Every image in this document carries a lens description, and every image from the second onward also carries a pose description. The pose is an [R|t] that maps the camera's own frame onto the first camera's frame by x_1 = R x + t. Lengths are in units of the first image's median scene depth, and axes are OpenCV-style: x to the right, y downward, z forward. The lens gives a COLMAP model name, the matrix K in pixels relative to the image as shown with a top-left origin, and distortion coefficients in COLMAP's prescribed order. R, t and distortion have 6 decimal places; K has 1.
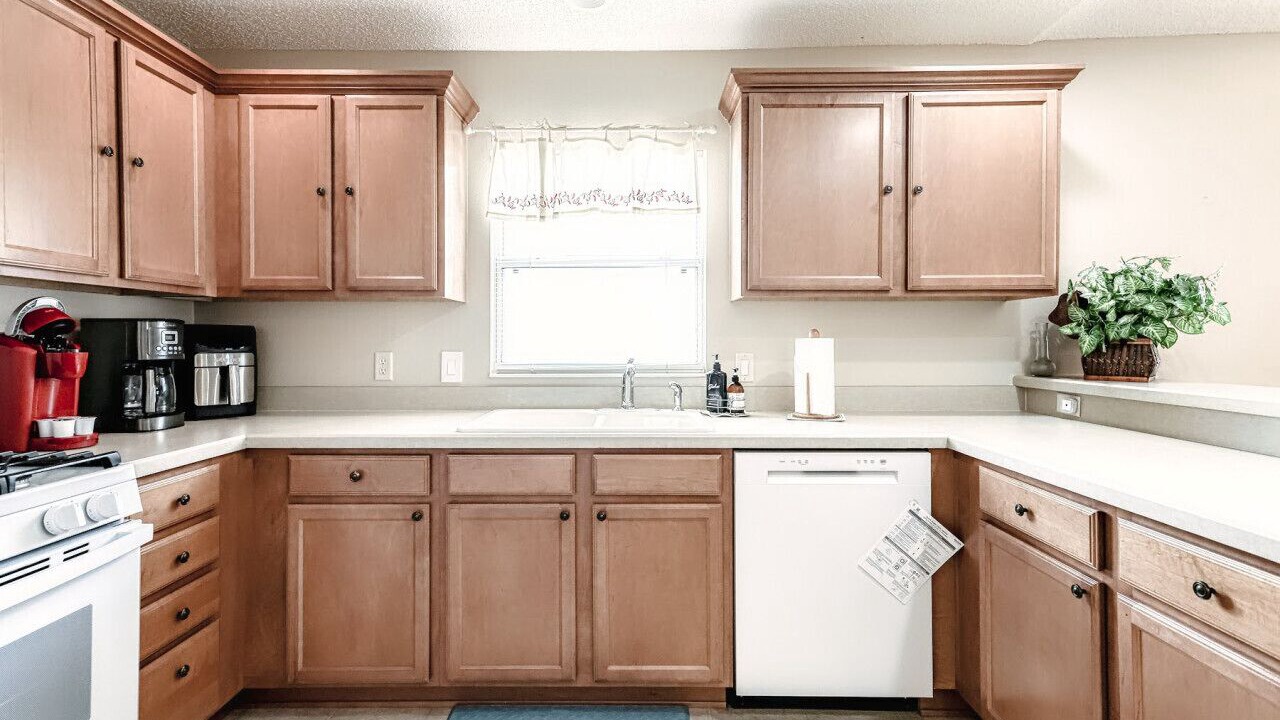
lens RADIAL K [[604.3, 0, 636.5], [0, 604.3, 342.8], [0, 0, 1]] dist [0.018093, 0.000970]
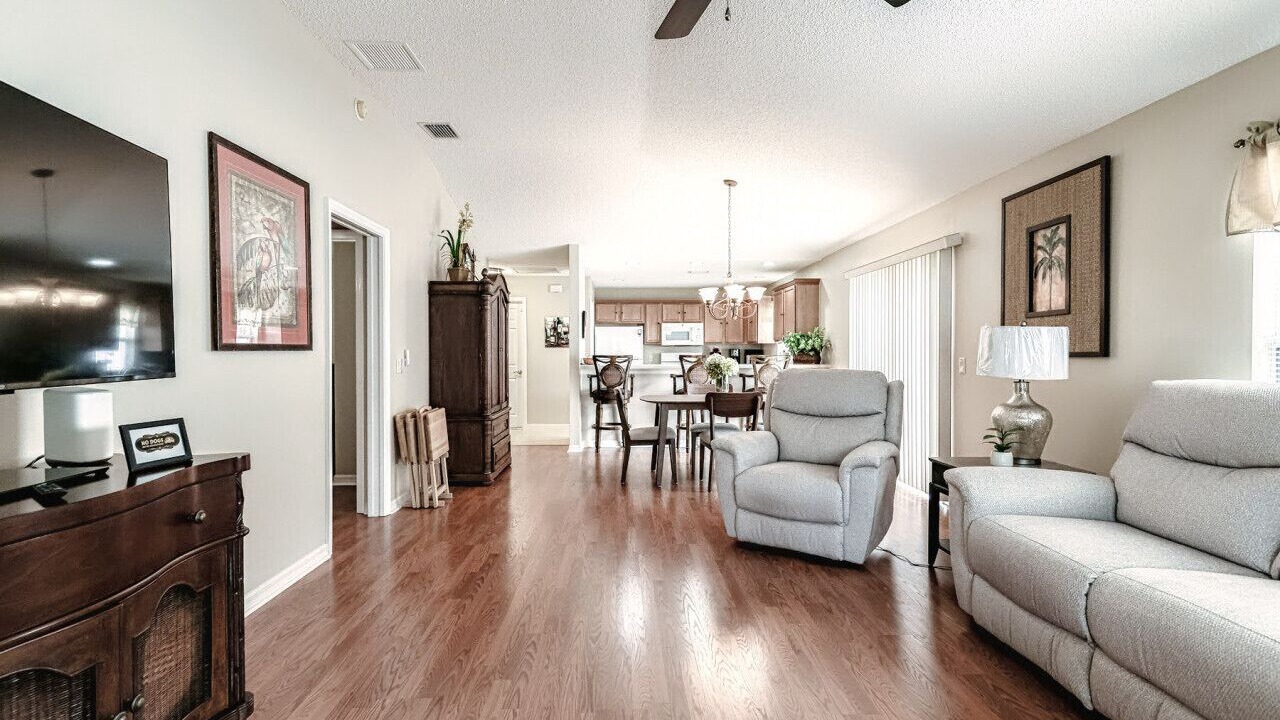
lens RADIAL K [[606.5, 0, 631.1], [0, 606.5, 343.9], [0, 0, 1]] dist [0.020100, 0.000320]
pose [[0.024658, -0.011295, -0.999632, 4.616787], [-0.004792, 0.999923, -0.011417, -0.017170], [0.999684, 0.005072, 0.024602, -0.082036]]
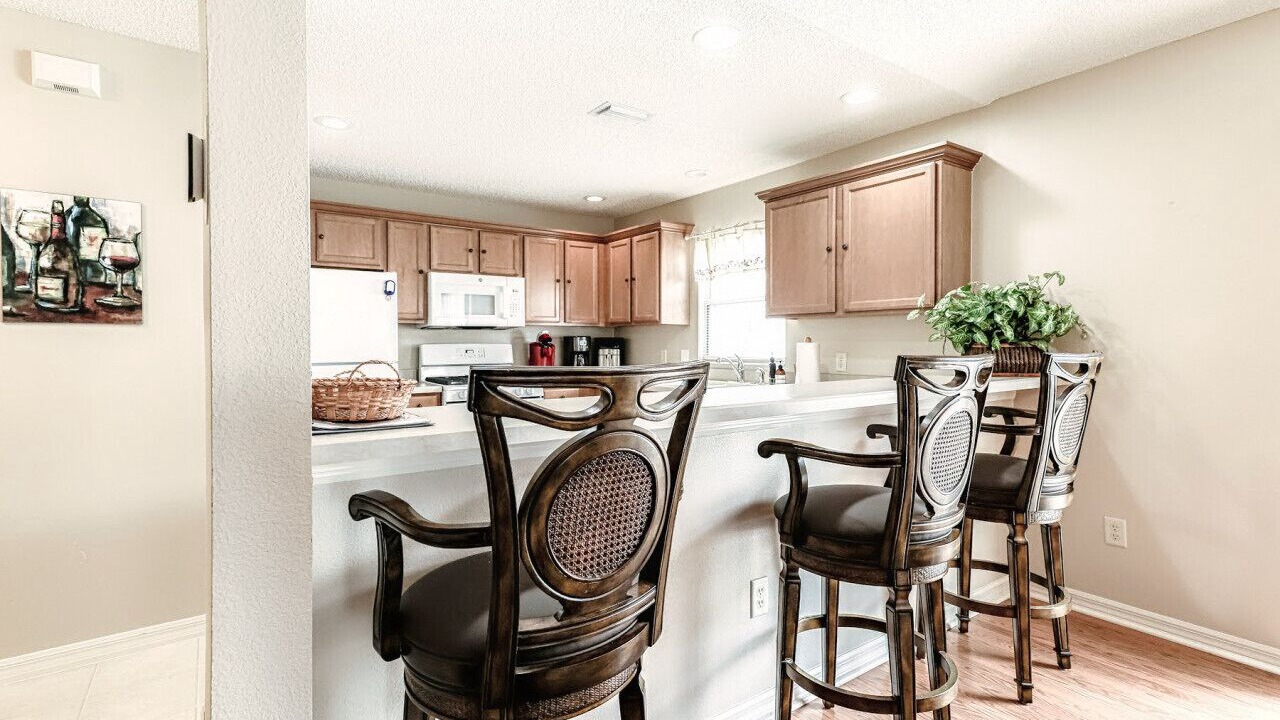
lens RADIAL K [[606.5, 0, 631.1], [0, 606.5, 343.9], [0, 0, 1]] dist [0.020100, 0.000320]
pose [[0.582576, 0.000428, -0.812776, 1.472476], [-0.001233, 0.999999, -0.000357, -0.003631], [0.812775, 0.001210, 0.582576, -0.365490]]
